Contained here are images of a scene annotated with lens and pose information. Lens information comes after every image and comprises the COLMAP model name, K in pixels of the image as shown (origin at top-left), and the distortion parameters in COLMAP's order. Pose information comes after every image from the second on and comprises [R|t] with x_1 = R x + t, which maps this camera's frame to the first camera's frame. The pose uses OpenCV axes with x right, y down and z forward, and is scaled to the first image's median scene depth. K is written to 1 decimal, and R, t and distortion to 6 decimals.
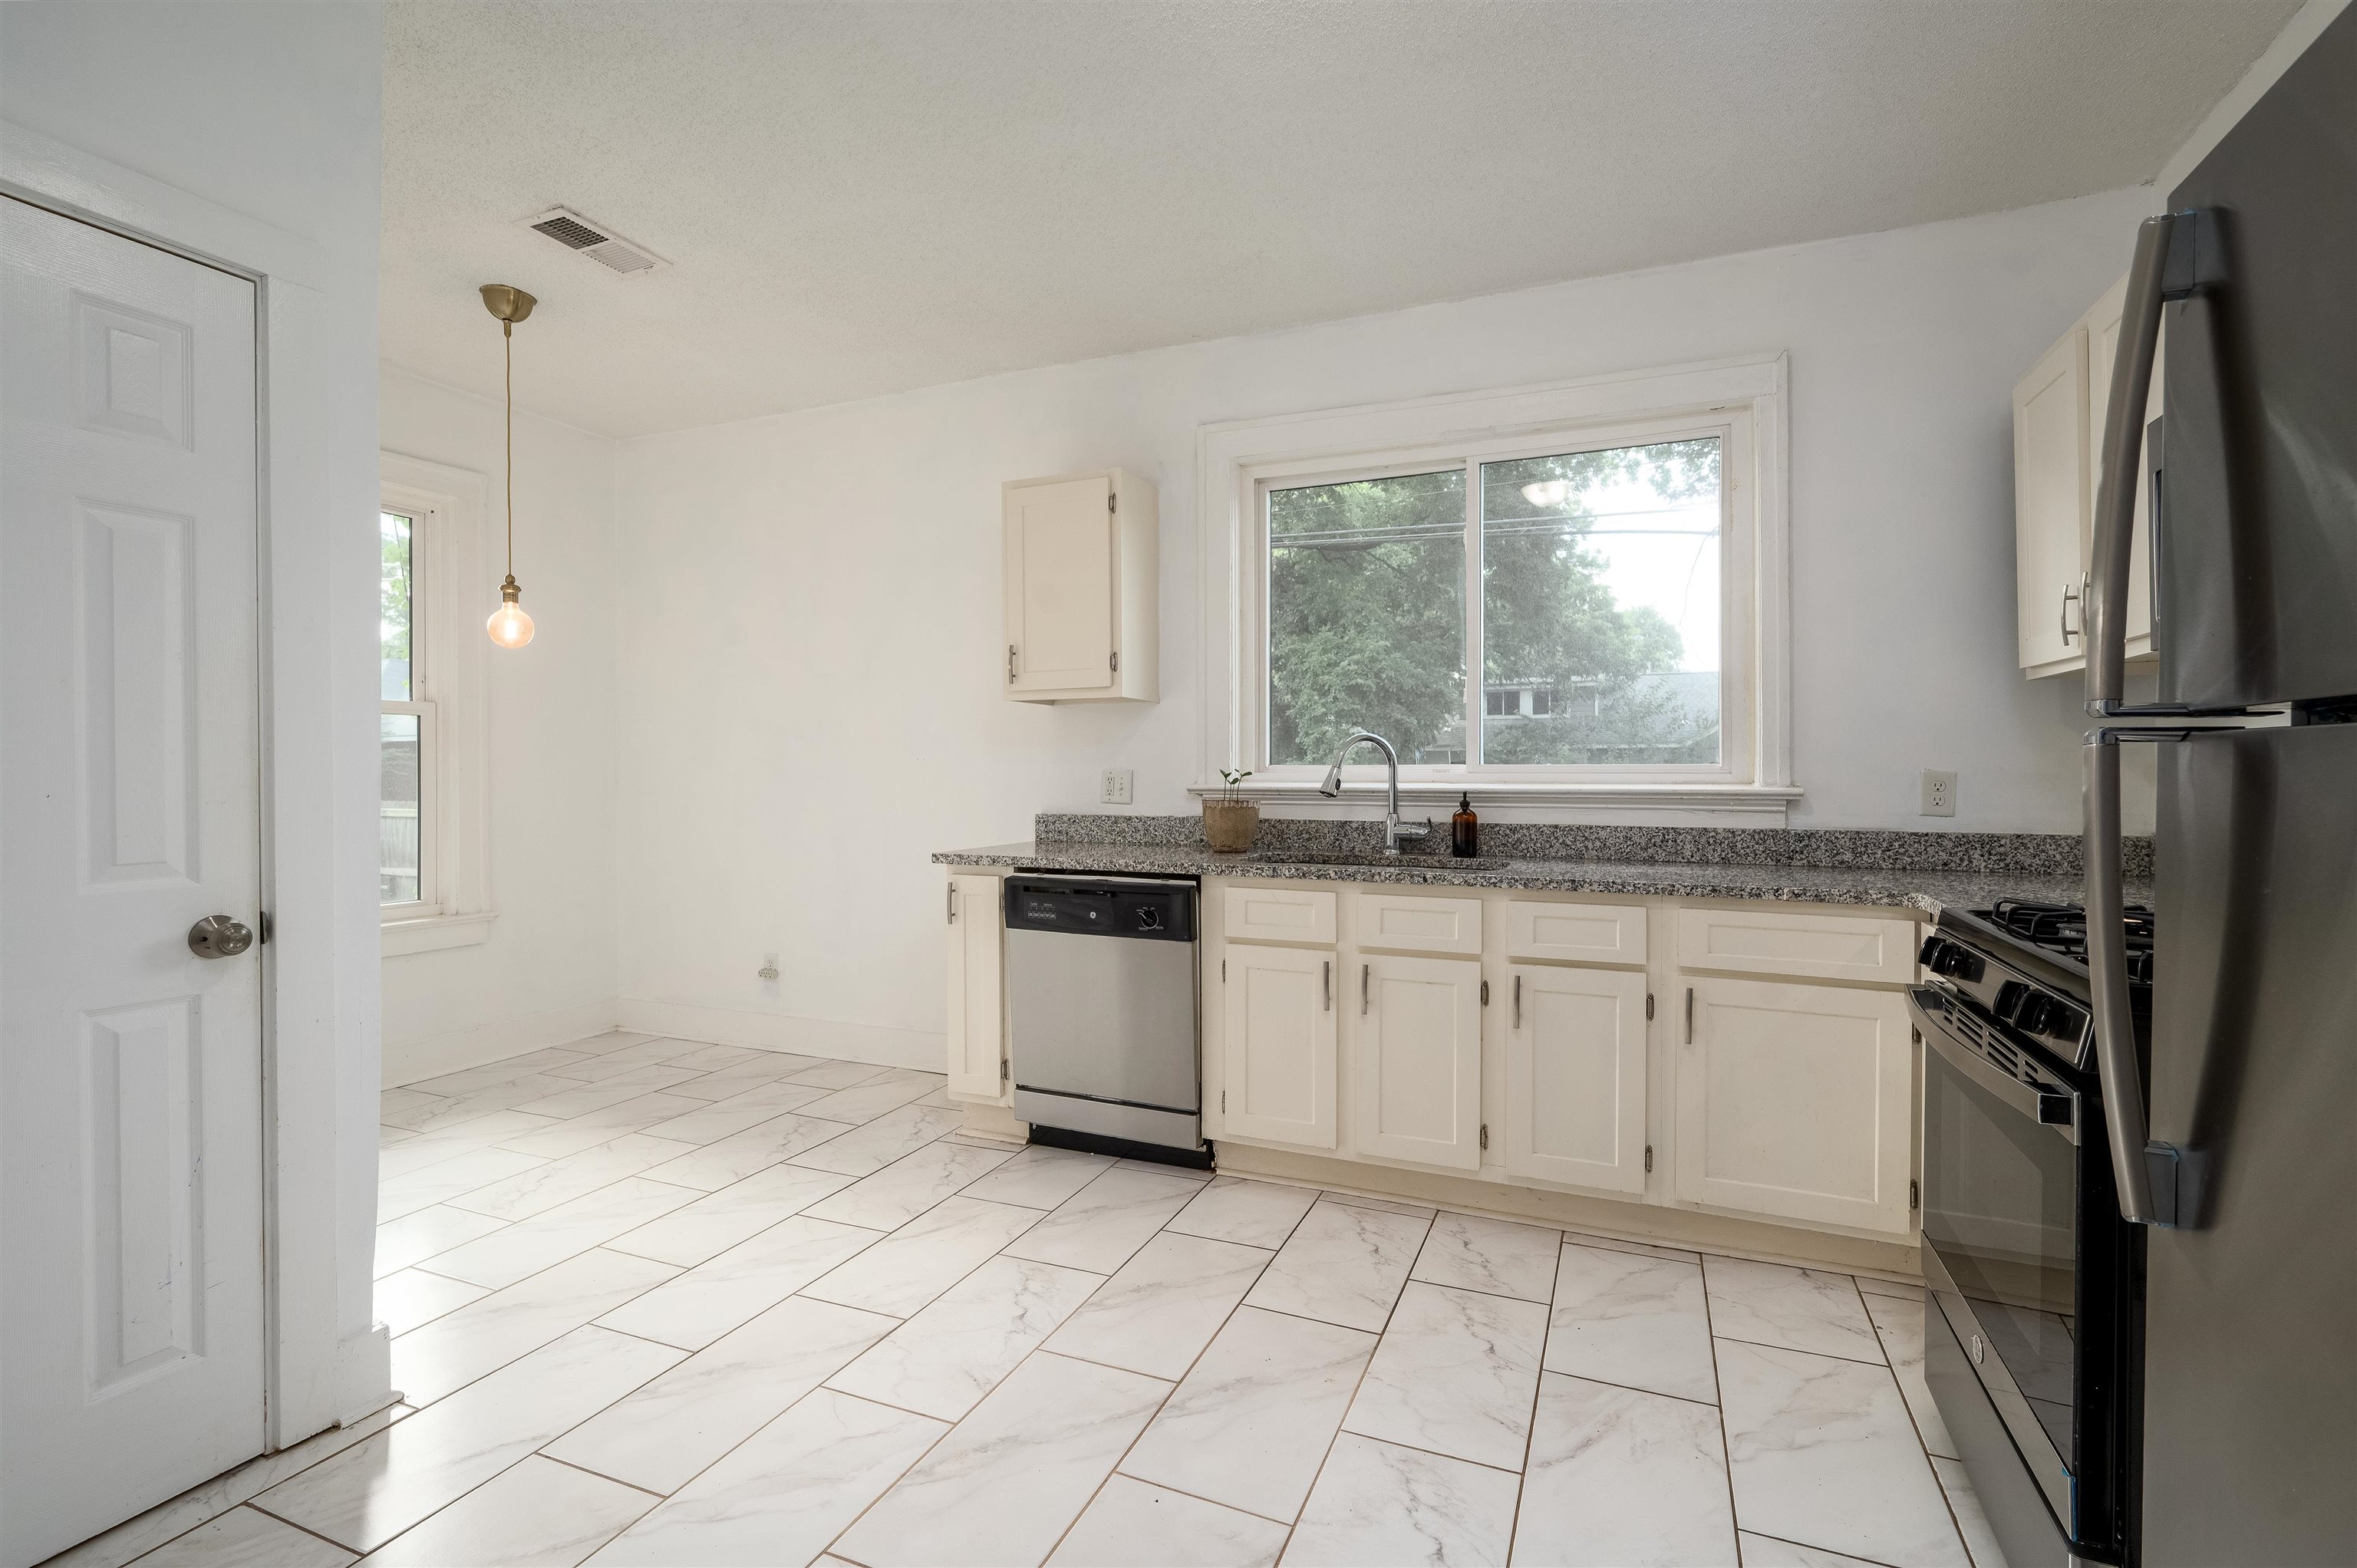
lens RADIAL K [[1033.8, 0, 1178.5], [0, 1033.8, 784.0], [0, 0, 1]] dist [-0.000561, 0.000409]
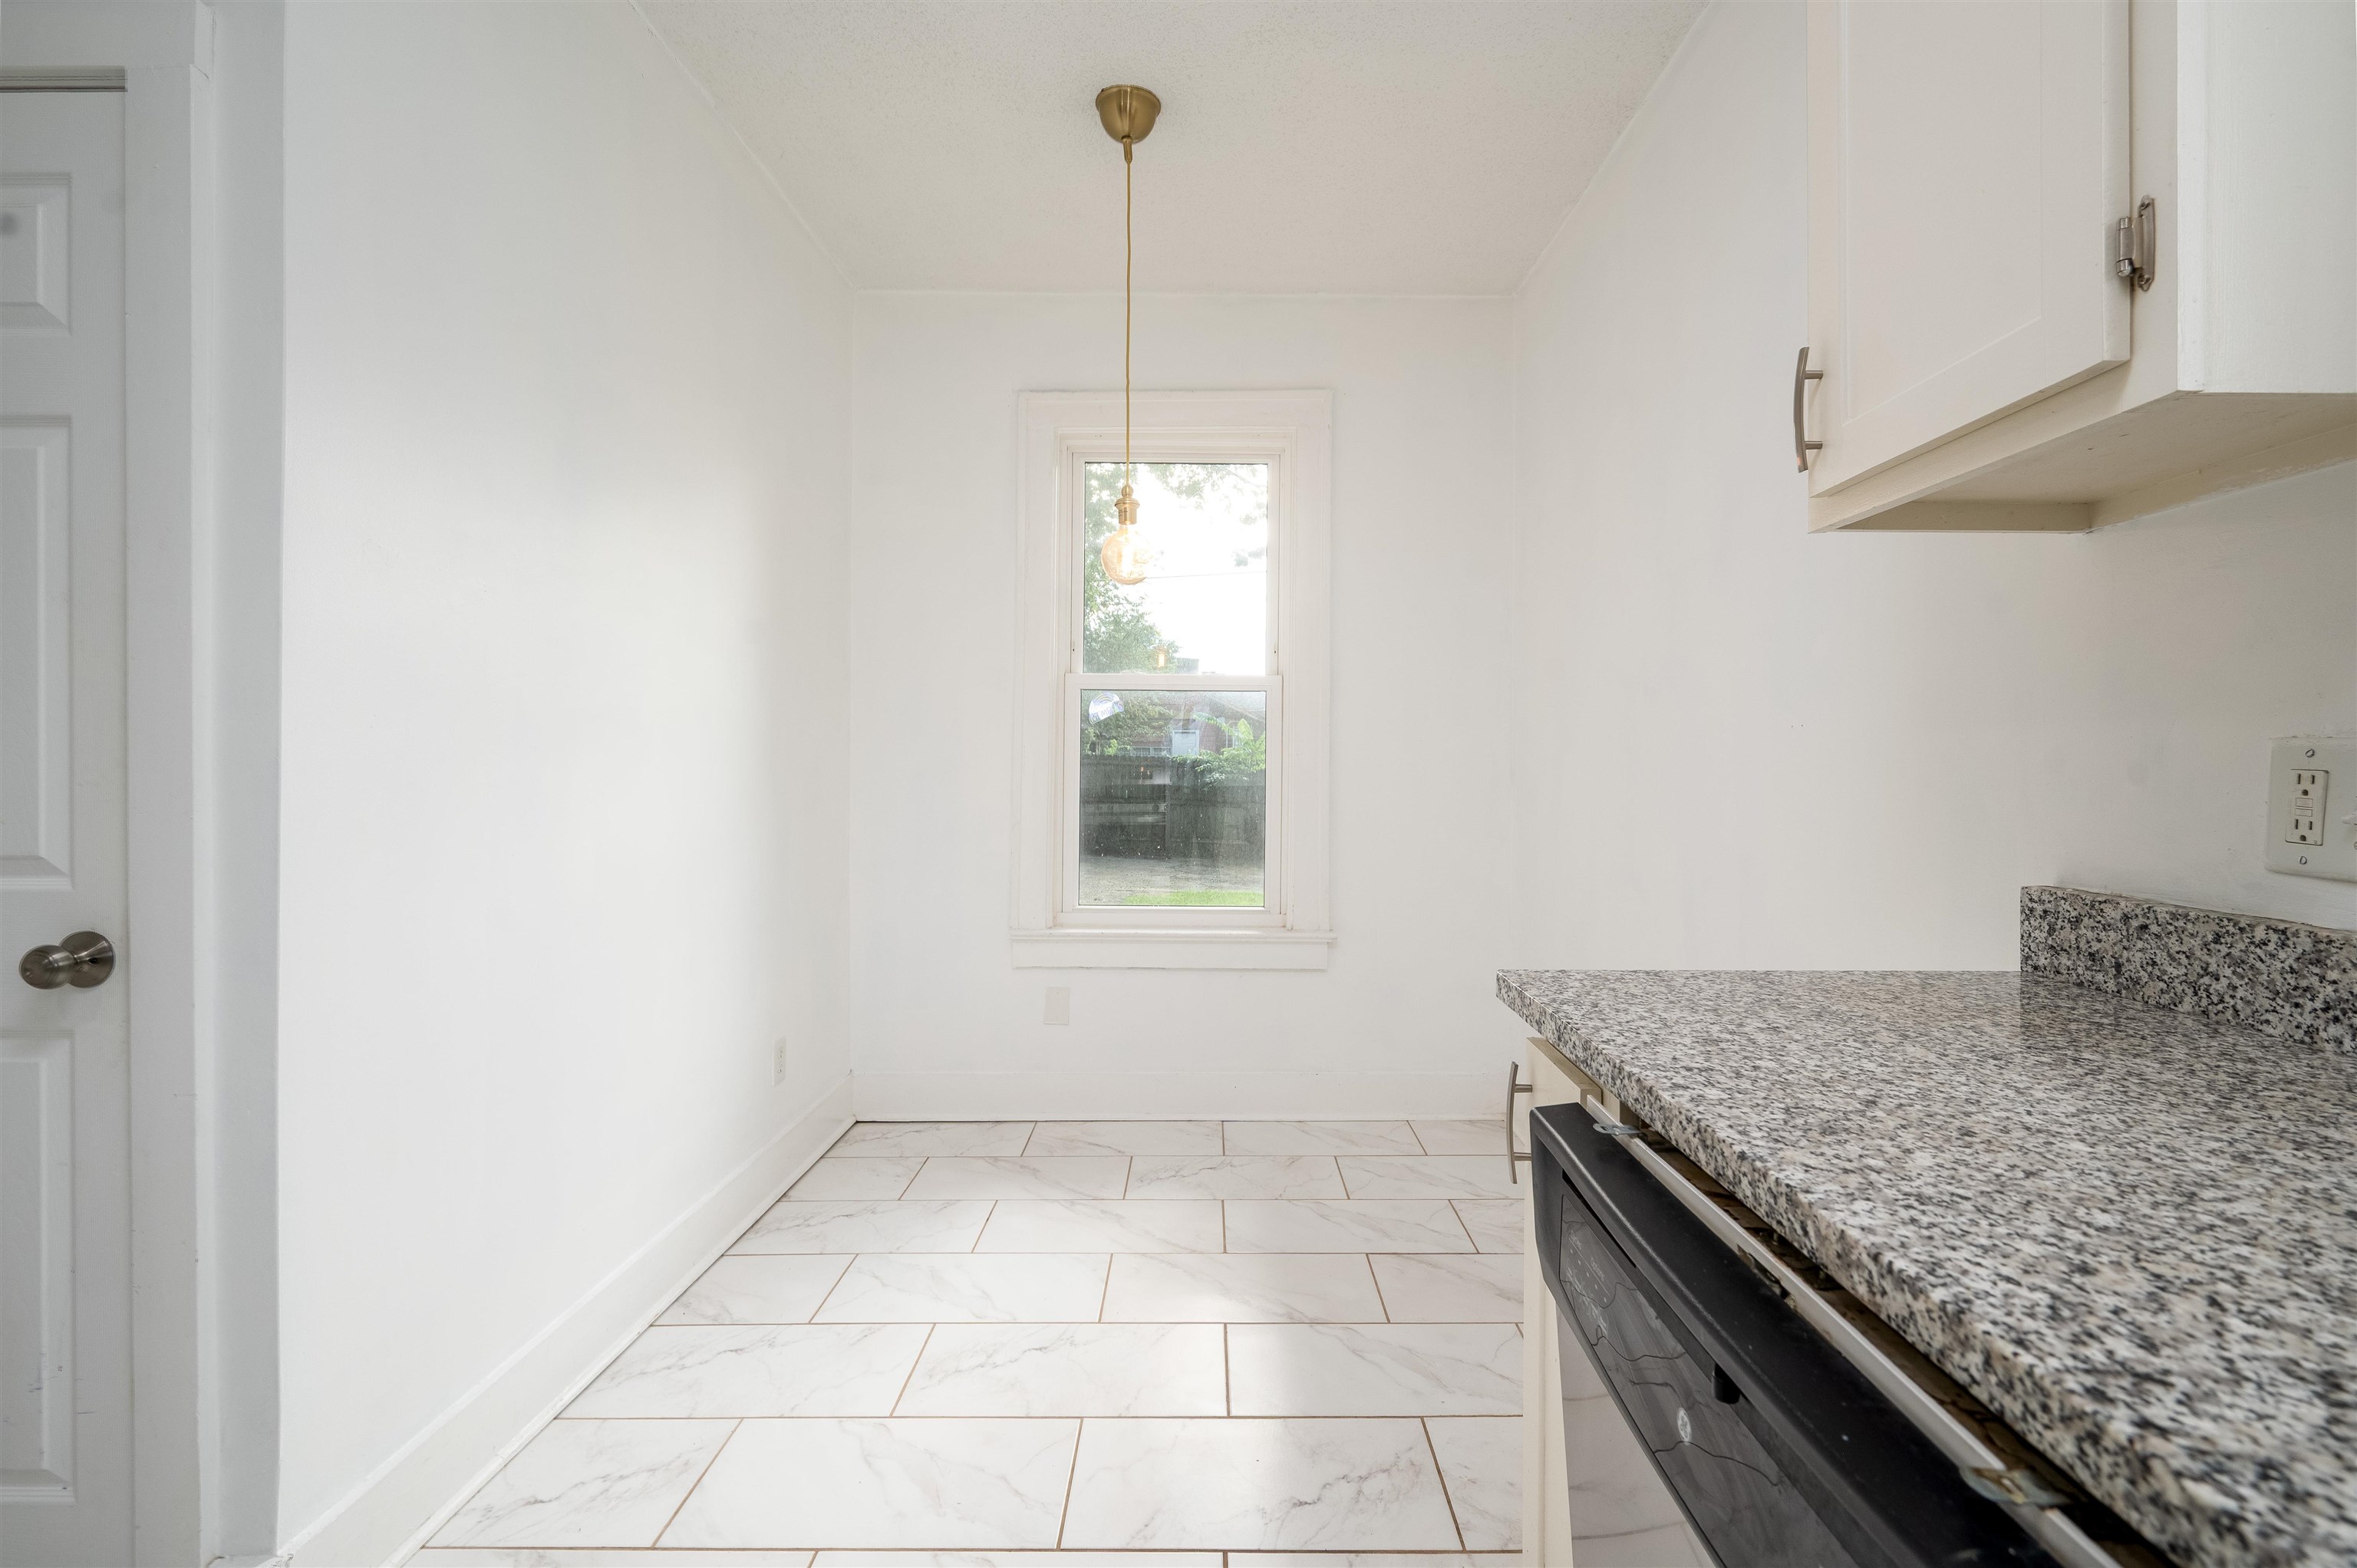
lens RADIAL K [[1075.0, 0, 1191.8], [0, 1075.0, 761.2], [0, 0, 1]] dist [0.000333, 0.000244]
pose [[0.402237, 0.001580, -0.915534, 0.065466], [-0.015310, 0.999870, -0.005001, -0.003626], [0.915408, 0.016028, 0.402209, 0.695835]]
